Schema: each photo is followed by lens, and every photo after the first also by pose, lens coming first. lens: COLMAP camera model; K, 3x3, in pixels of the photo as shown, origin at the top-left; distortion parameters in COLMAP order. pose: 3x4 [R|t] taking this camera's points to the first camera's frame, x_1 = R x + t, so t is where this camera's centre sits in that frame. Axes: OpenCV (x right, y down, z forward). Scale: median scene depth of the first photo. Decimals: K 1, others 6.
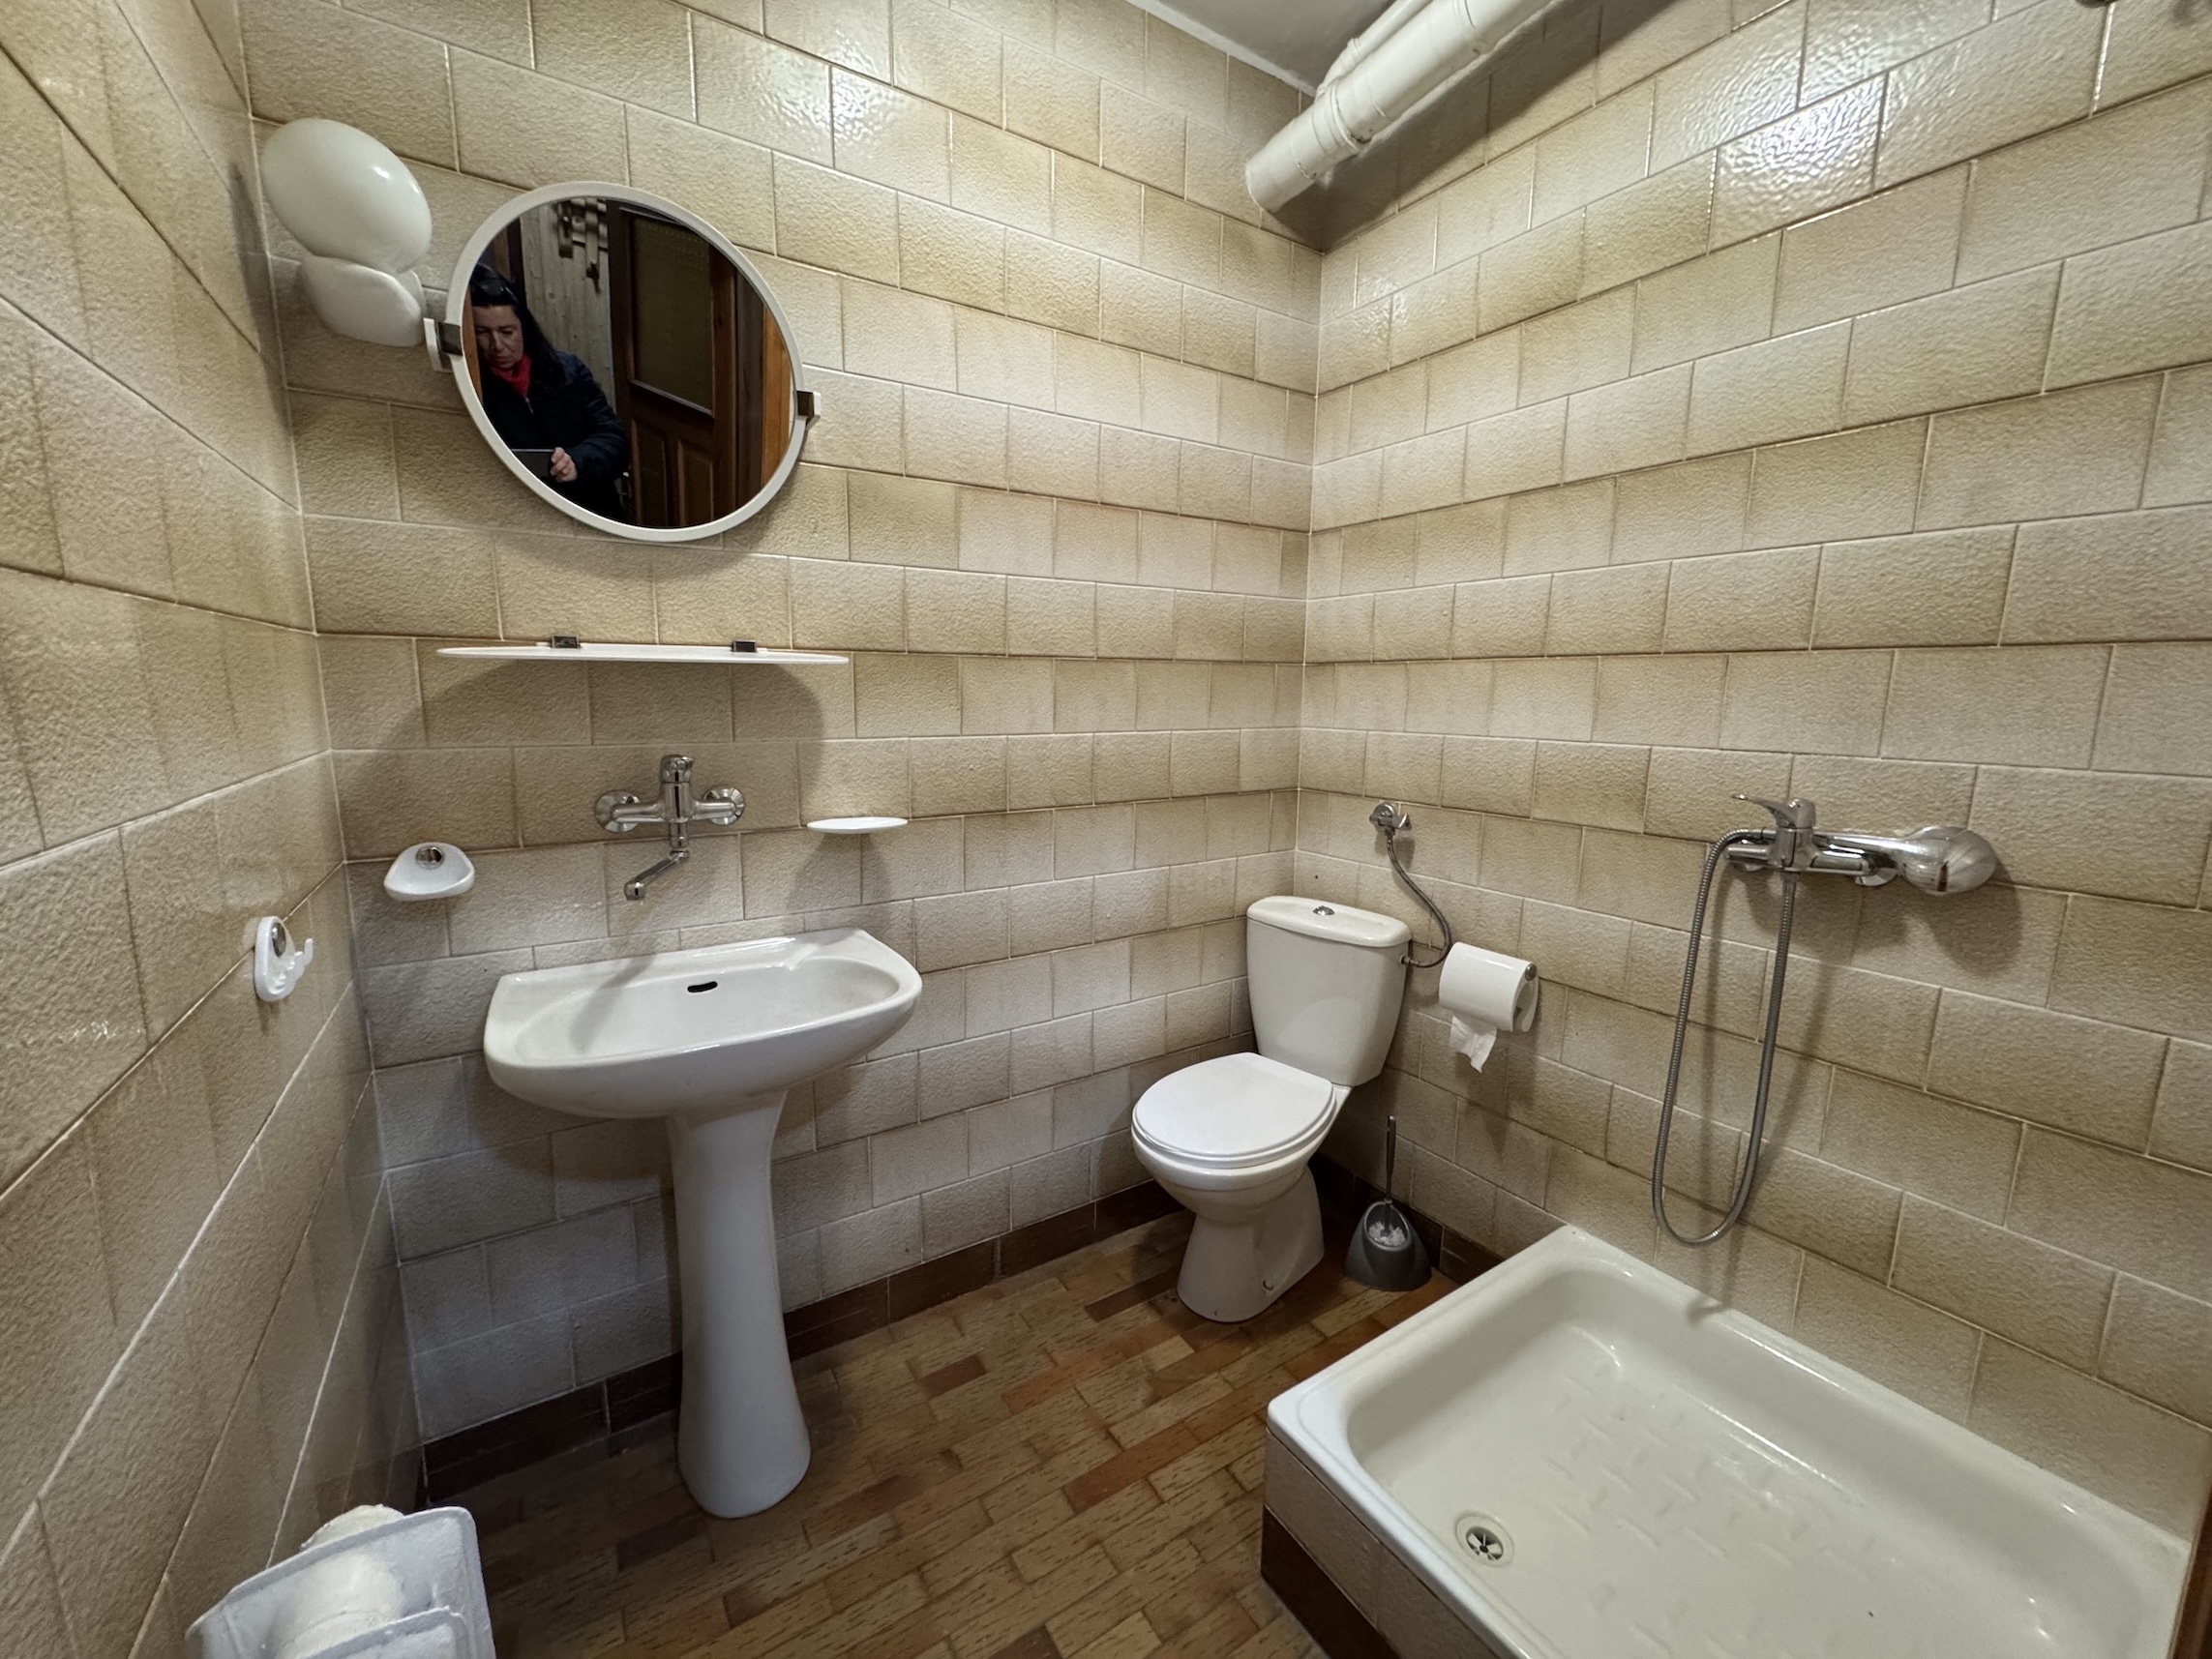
lens RADIAL K [[876.5, 0, 1104.6], [0, 876.5, 828.9], [0, 0, 1]] dist [-0.001227, -0.000184]
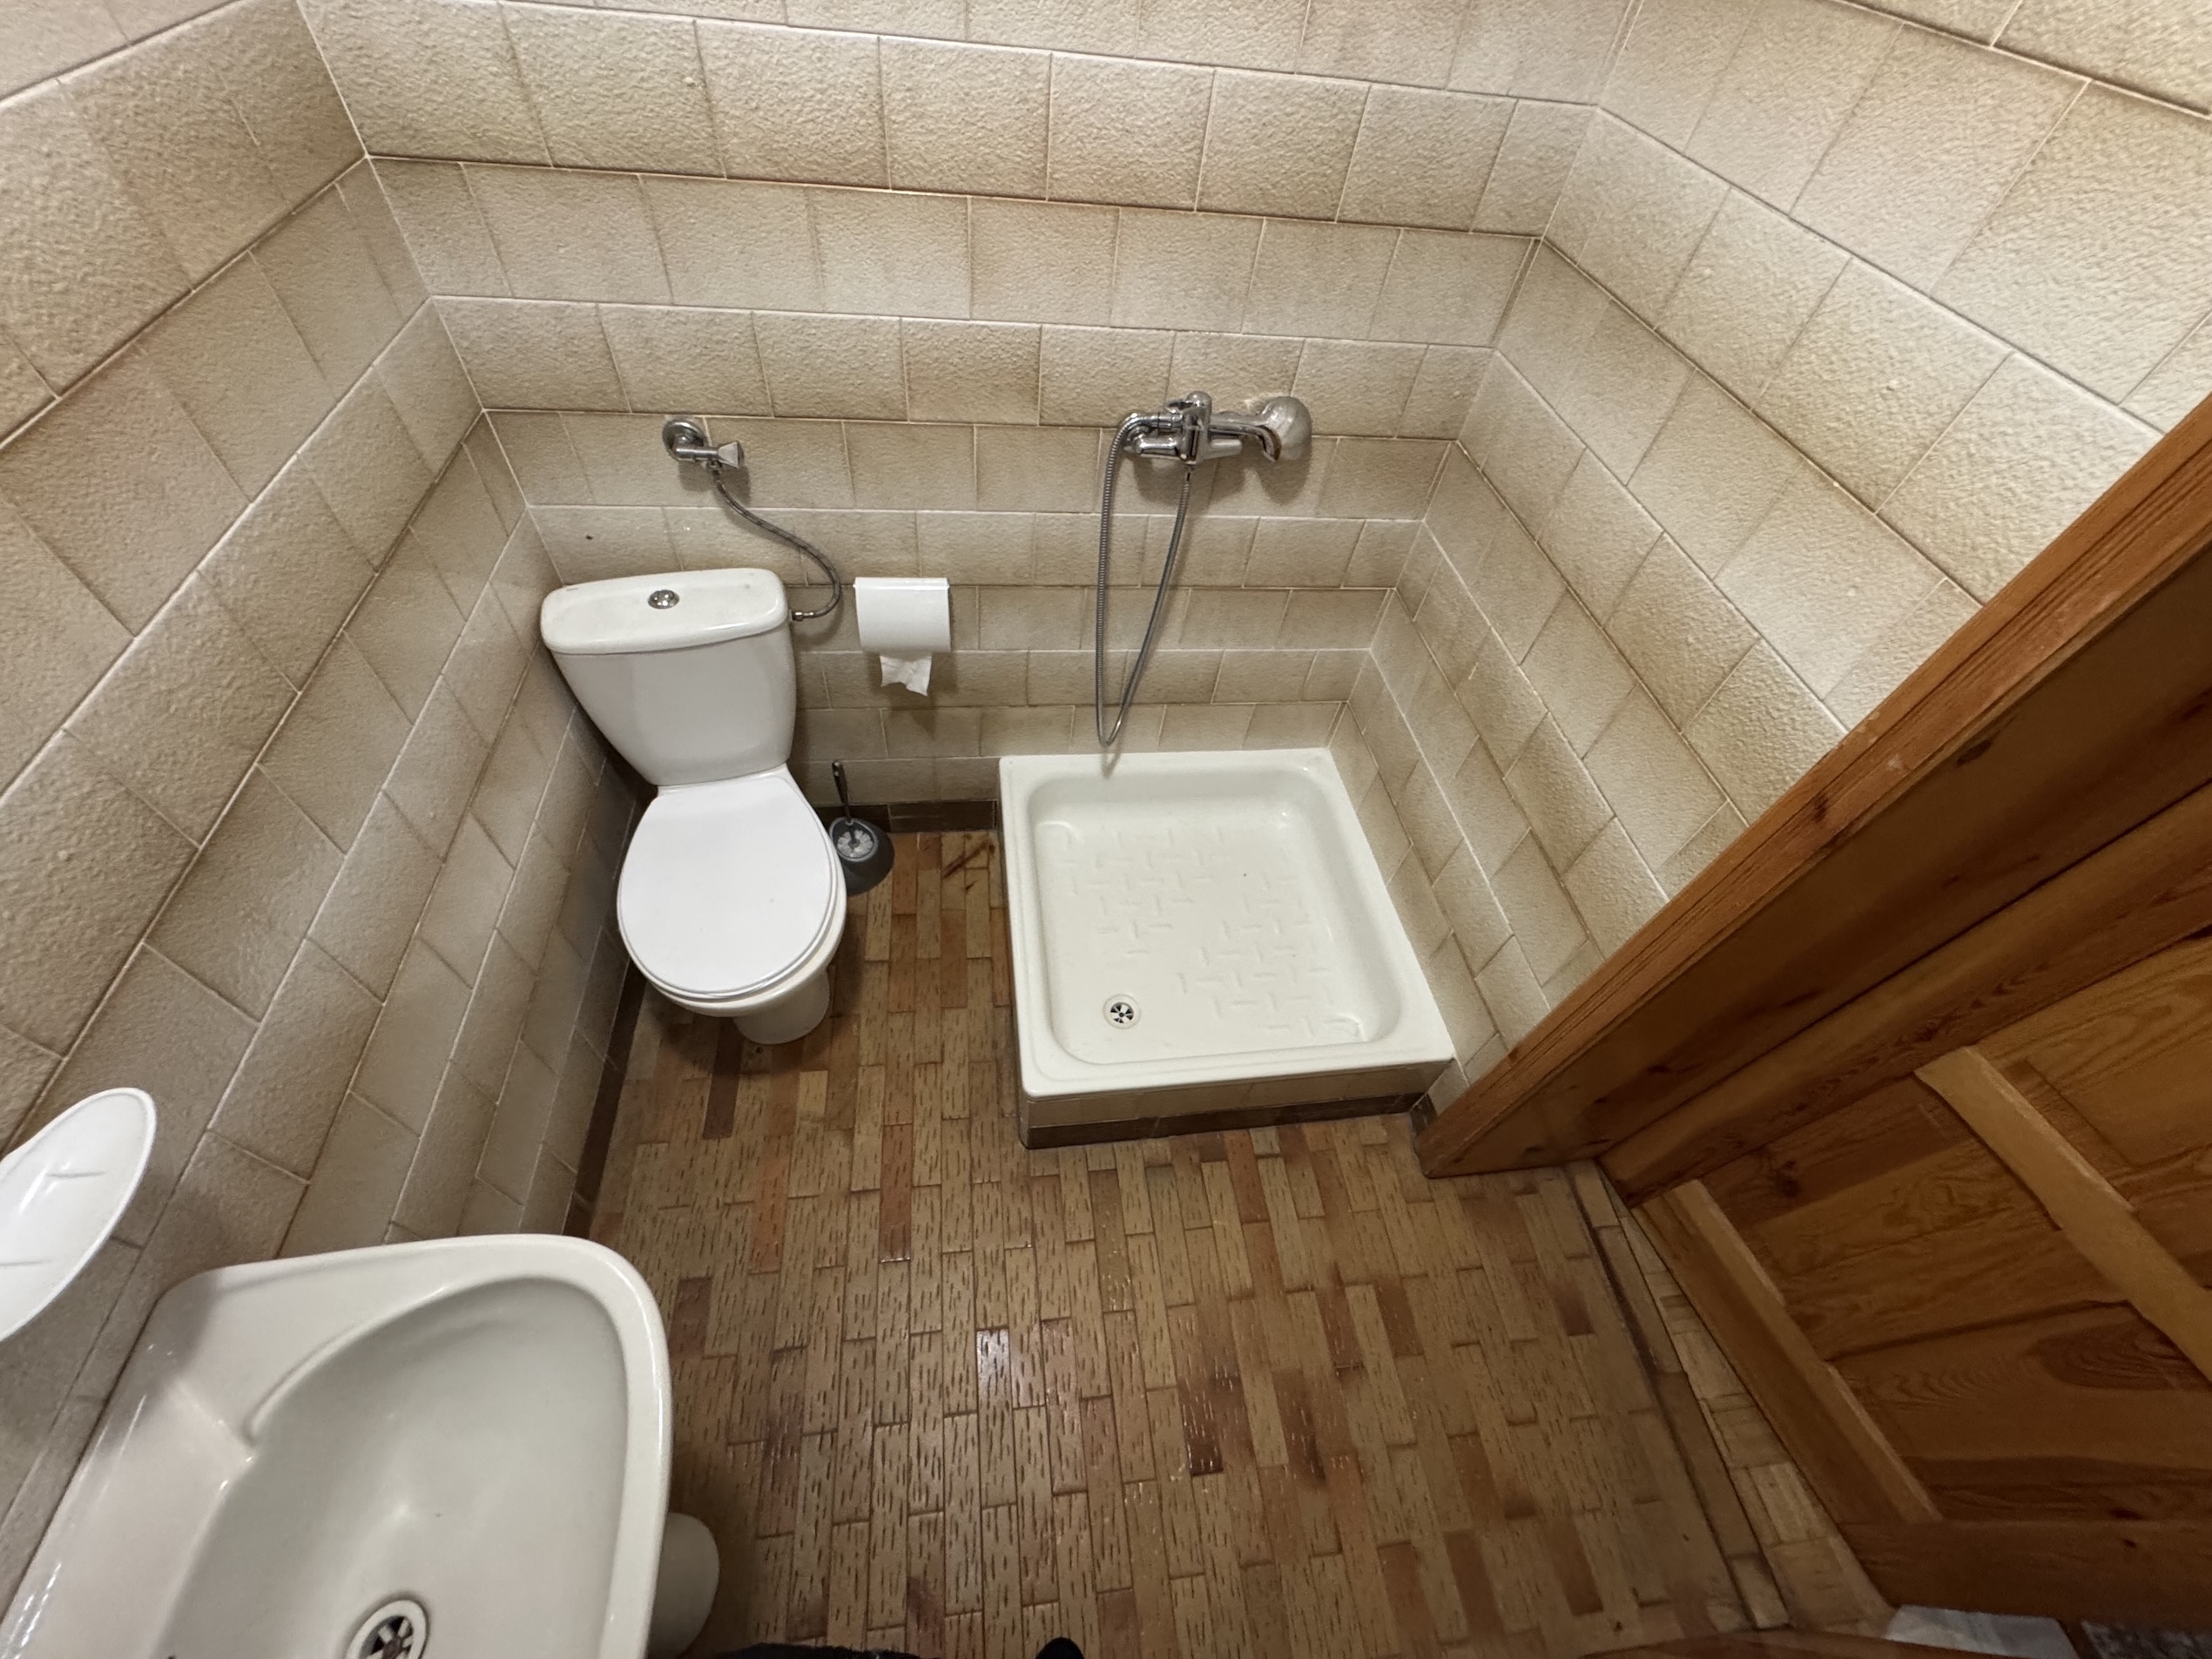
lens RADIAL K [[876.7, 0, 1107.3], [0, 876.7, 828.6], [0, 0, 1]] dist [-0.001227, -0.000184]
pose [[0.438513, -0.678820, 0.588991, -0.188444], [0.051491, 0.673263, 0.737608, -0.385180], [-0.897248, -0.293124, 0.330187, 0.501176]]
